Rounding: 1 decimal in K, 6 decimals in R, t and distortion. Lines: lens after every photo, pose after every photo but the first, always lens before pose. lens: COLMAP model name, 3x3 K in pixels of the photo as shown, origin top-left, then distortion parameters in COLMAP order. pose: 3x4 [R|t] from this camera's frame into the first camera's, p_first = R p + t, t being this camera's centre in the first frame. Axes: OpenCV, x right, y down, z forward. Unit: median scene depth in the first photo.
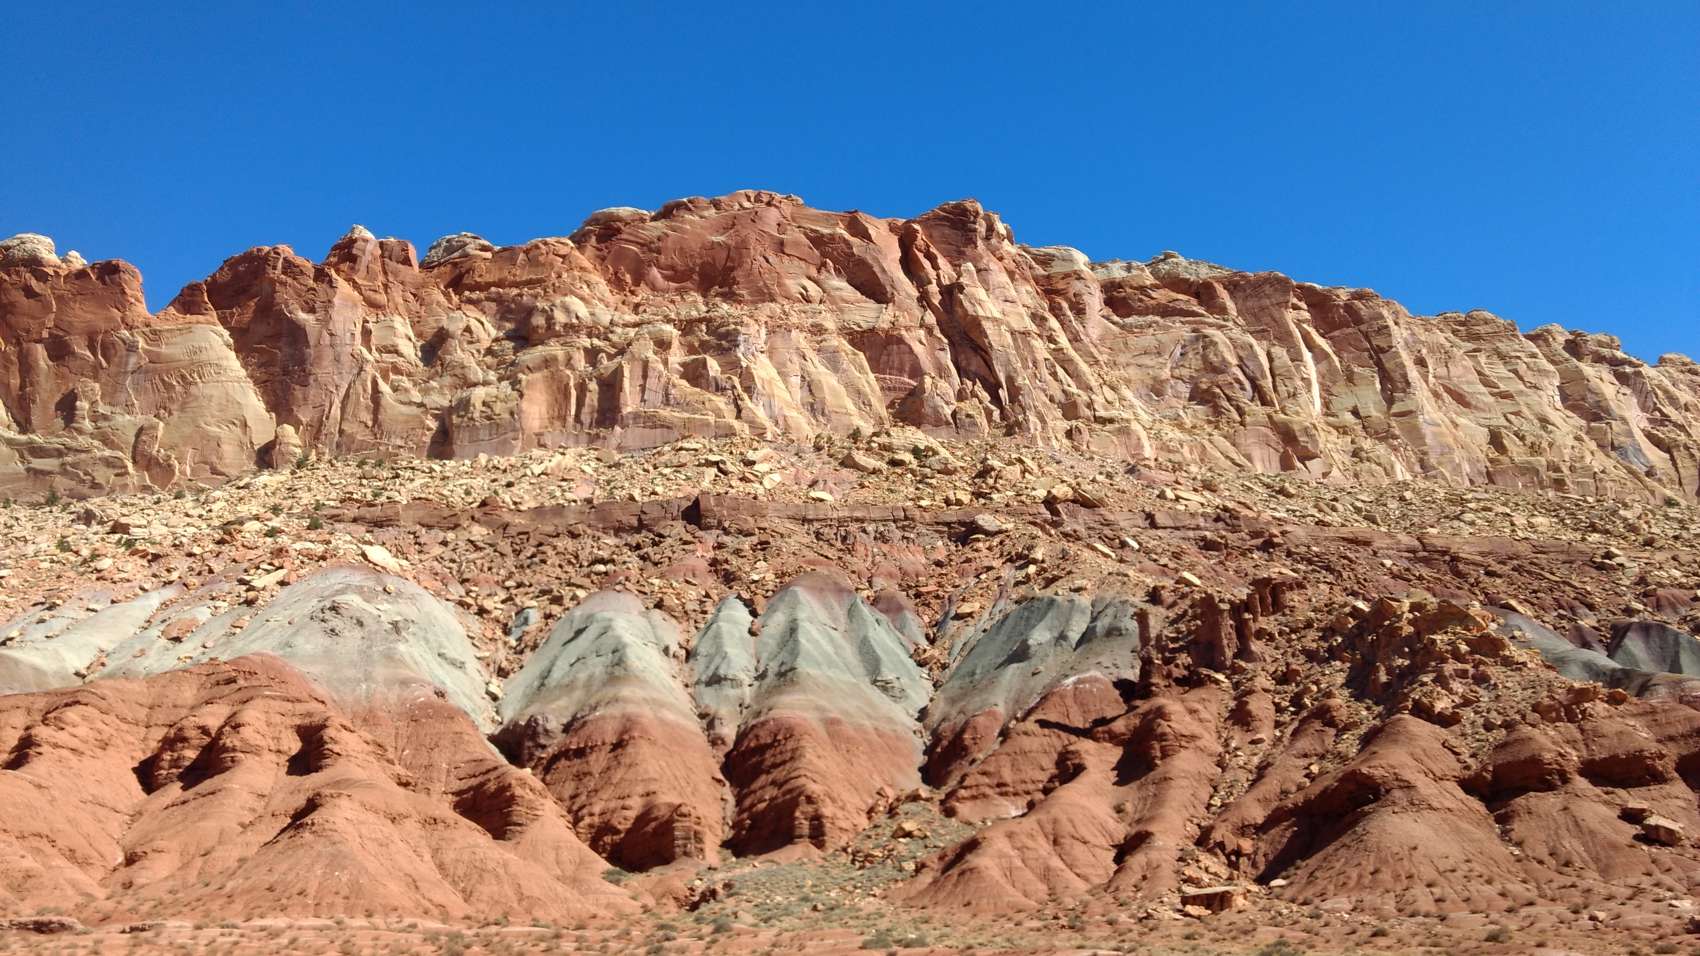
lens RADIAL K [[1336.6, 0, 841.1], [0, 1336.6, 457.2], [0, 0, 1]] dist [0.032994, 0.008732]
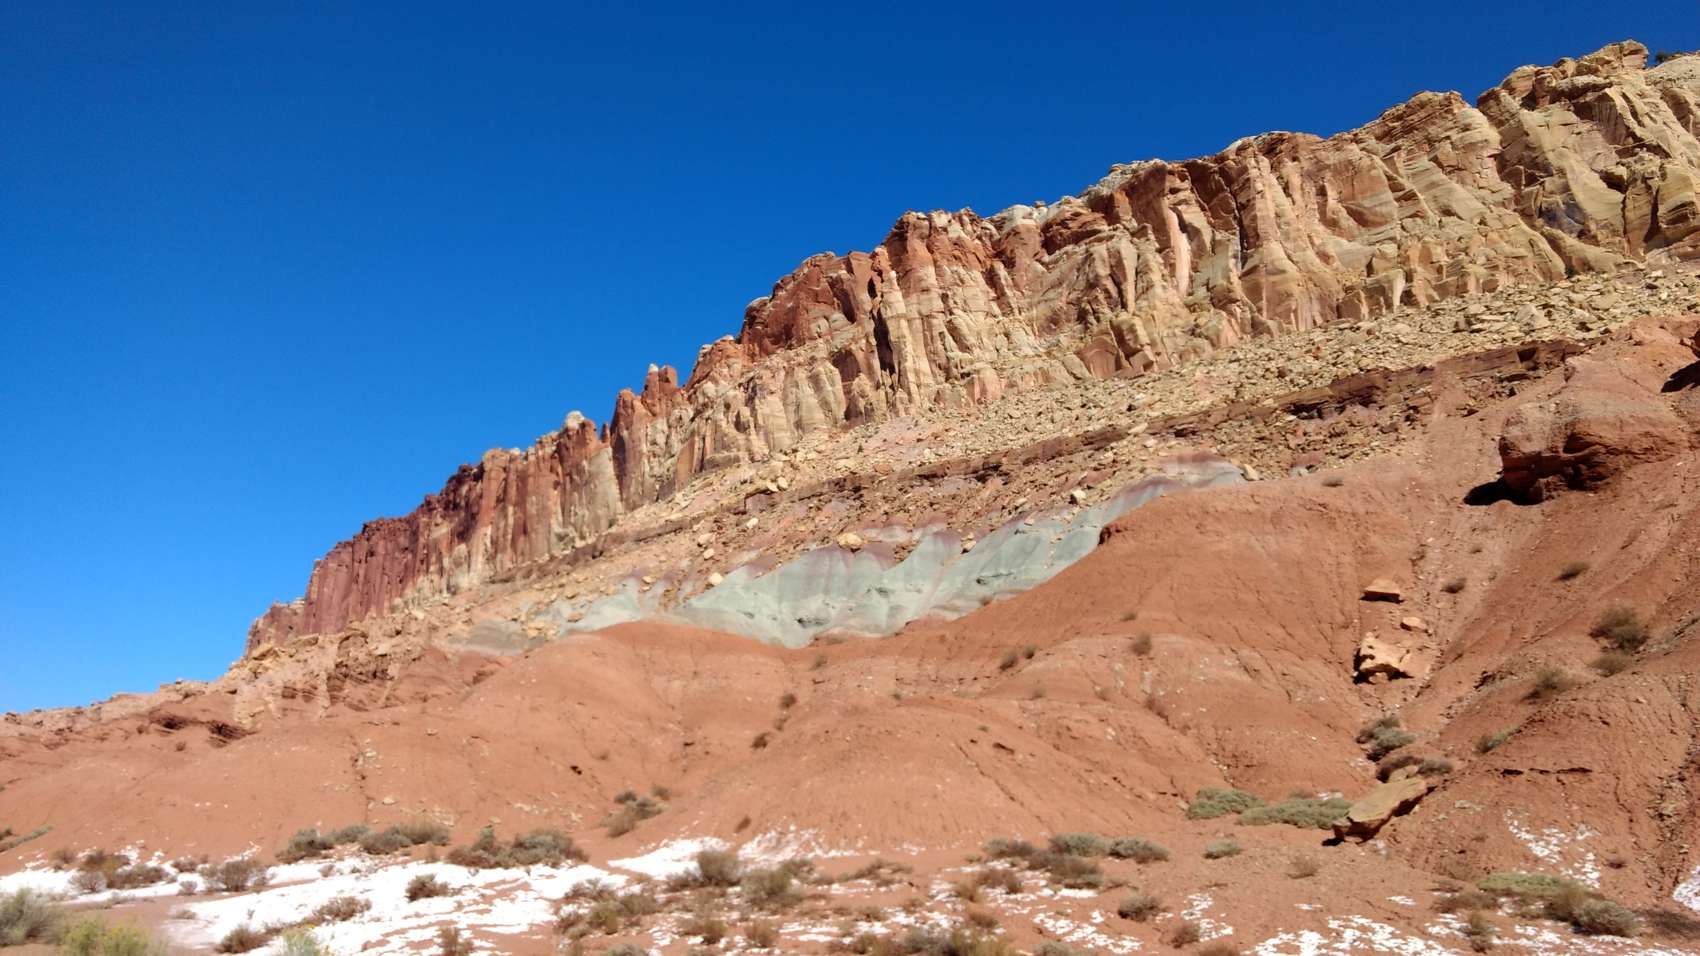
lens RADIAL K [[1336.6, 0, 848.2], [0, 1336.6, 473.2], [0, 0, 1]] dist [0.032994, 0.008732]
pose [[0.610410, -0.189712, -0.769031, 1.071778], [0.277977, 0.960450, -0.016292, 0.048660], [0.741707, -0.203828, 0.639004, 0.135237]]
